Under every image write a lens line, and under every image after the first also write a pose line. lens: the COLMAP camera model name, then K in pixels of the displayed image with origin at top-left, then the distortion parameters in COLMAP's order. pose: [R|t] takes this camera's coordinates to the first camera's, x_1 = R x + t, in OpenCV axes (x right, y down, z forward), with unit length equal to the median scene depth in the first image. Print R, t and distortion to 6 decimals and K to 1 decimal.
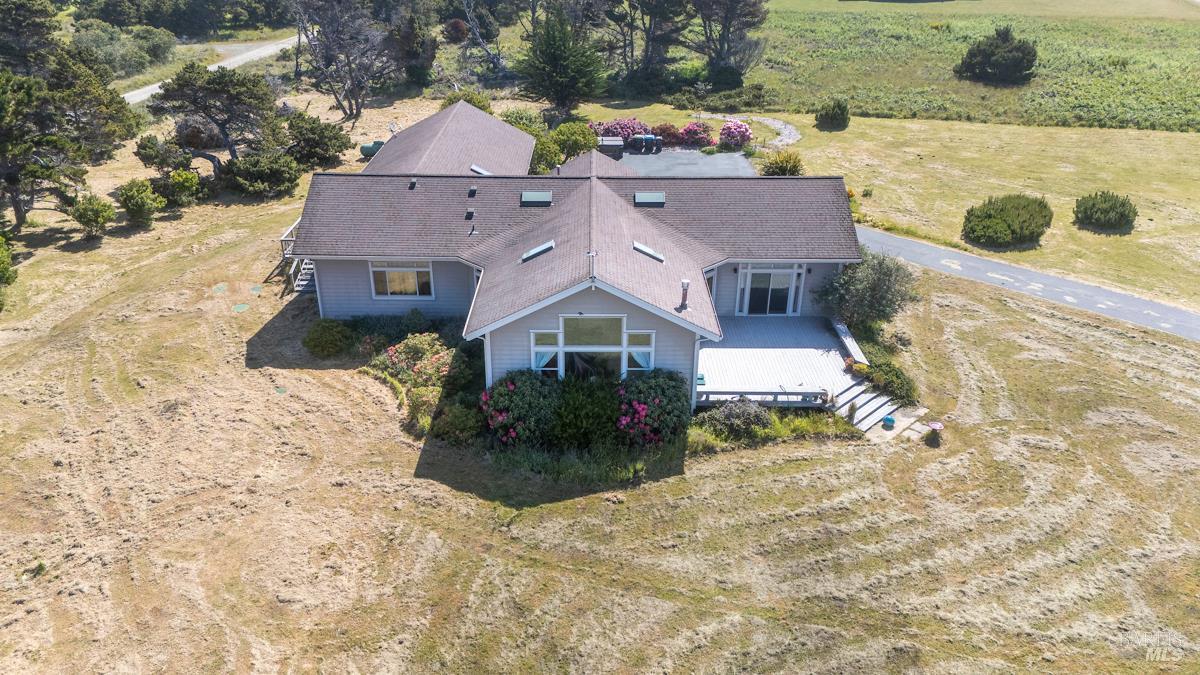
lens RADIAL K [[888.2, 0, 600.0], [0, 888.2, 337.5], [0, 0, 1]] dist [0.055809, -0.002293]
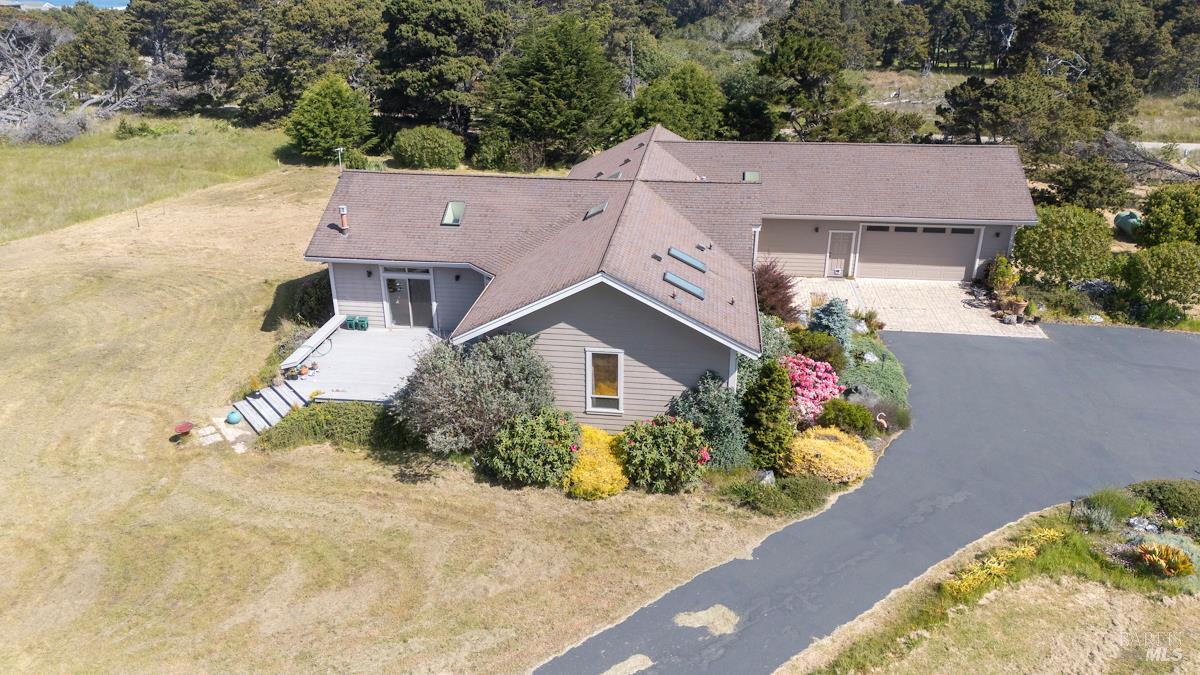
lens RADIAL K [[888.2, 0, 600.0], [0, 888.2, 337.5], [0, 0, 1]] dist [0.055809, -0.002293]
pose [[-0.116596, 0.390682, -0.913112, 0.955449], [-0.435652, 0.806095, 0.400523, -0.435958], [0.892532, 0.444498, 0.076214, 1.097777]]
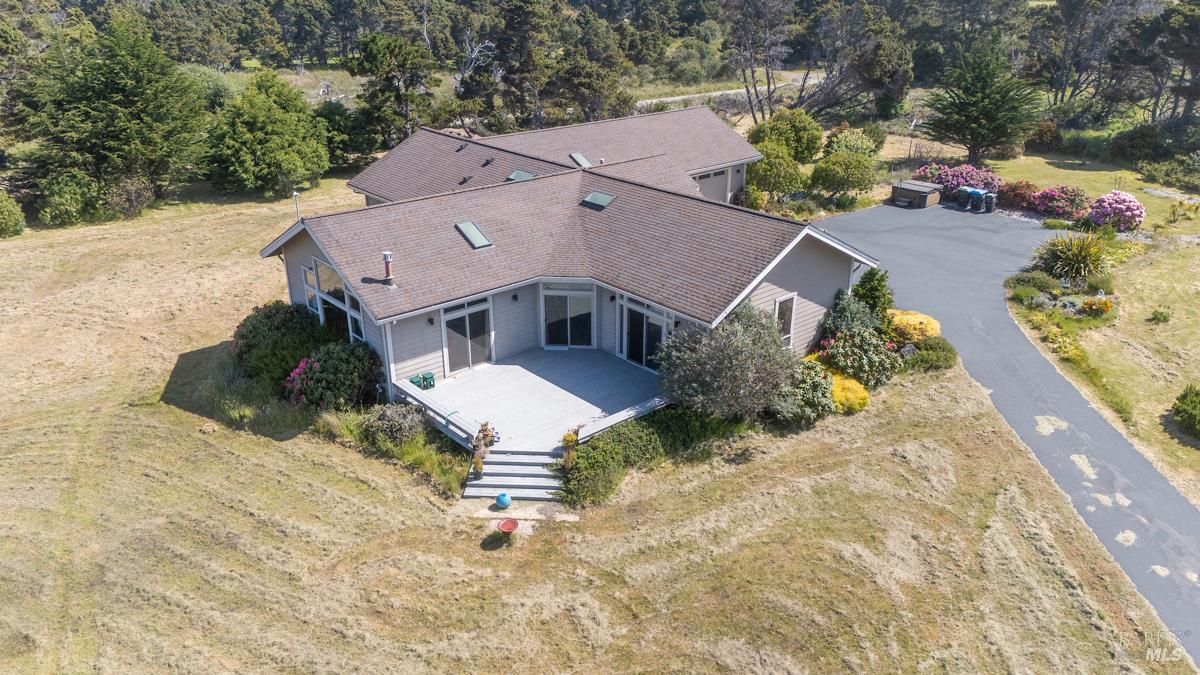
lens RADIAL K [[888.2, 0, 600.0], [0, 888.2, 337.5], [0, 0, 1]] dist [0.055809, -0.002293]
pose [[0.668445, 0.294773, -0.682854, 0.765130], [-0.331256, 0.940013, 0.081516, -0.111983], [0.665921, 0.171711, 0.725992, 0.436664]]
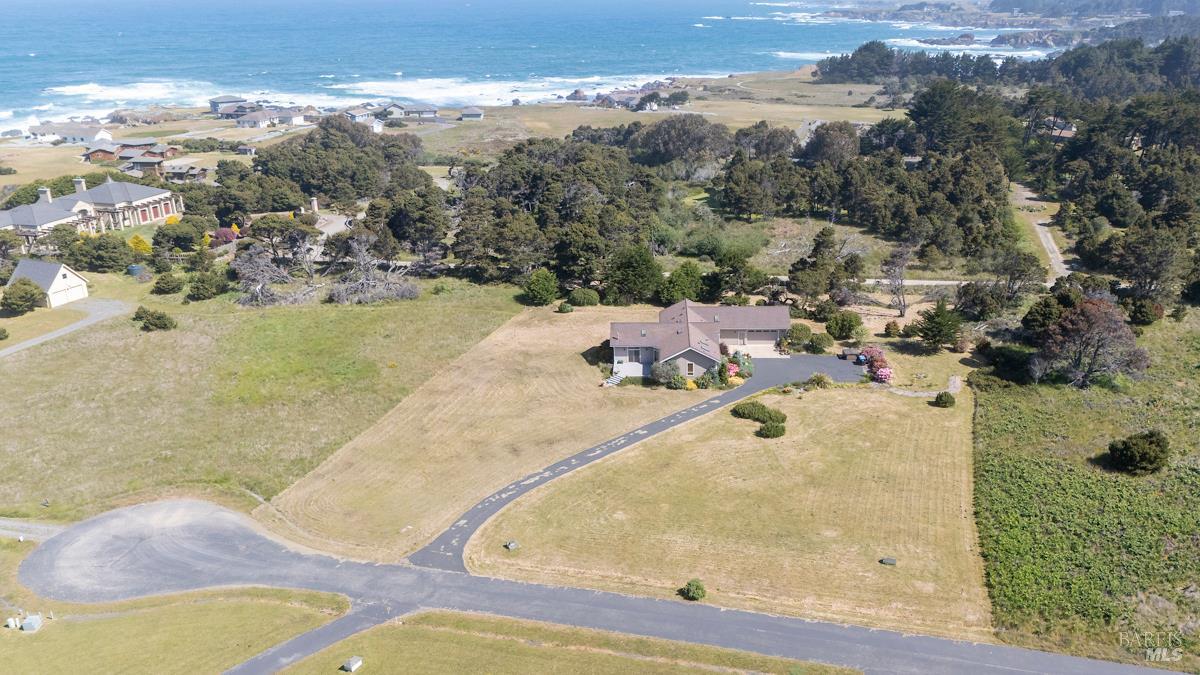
lens RADIAL K [[1092.5, 0, 600.0], [0, 1092.5, 337.5], [0, 0, 1]] dist [-0.003210, -0.001426]
pose [[-0.039869, 0.331007, -0.942786, 4.457600], [-0.420682, 0.850276, 0.316318, -1.473591], [0.906332, 0.409224, 0.105350, 0.319940]]
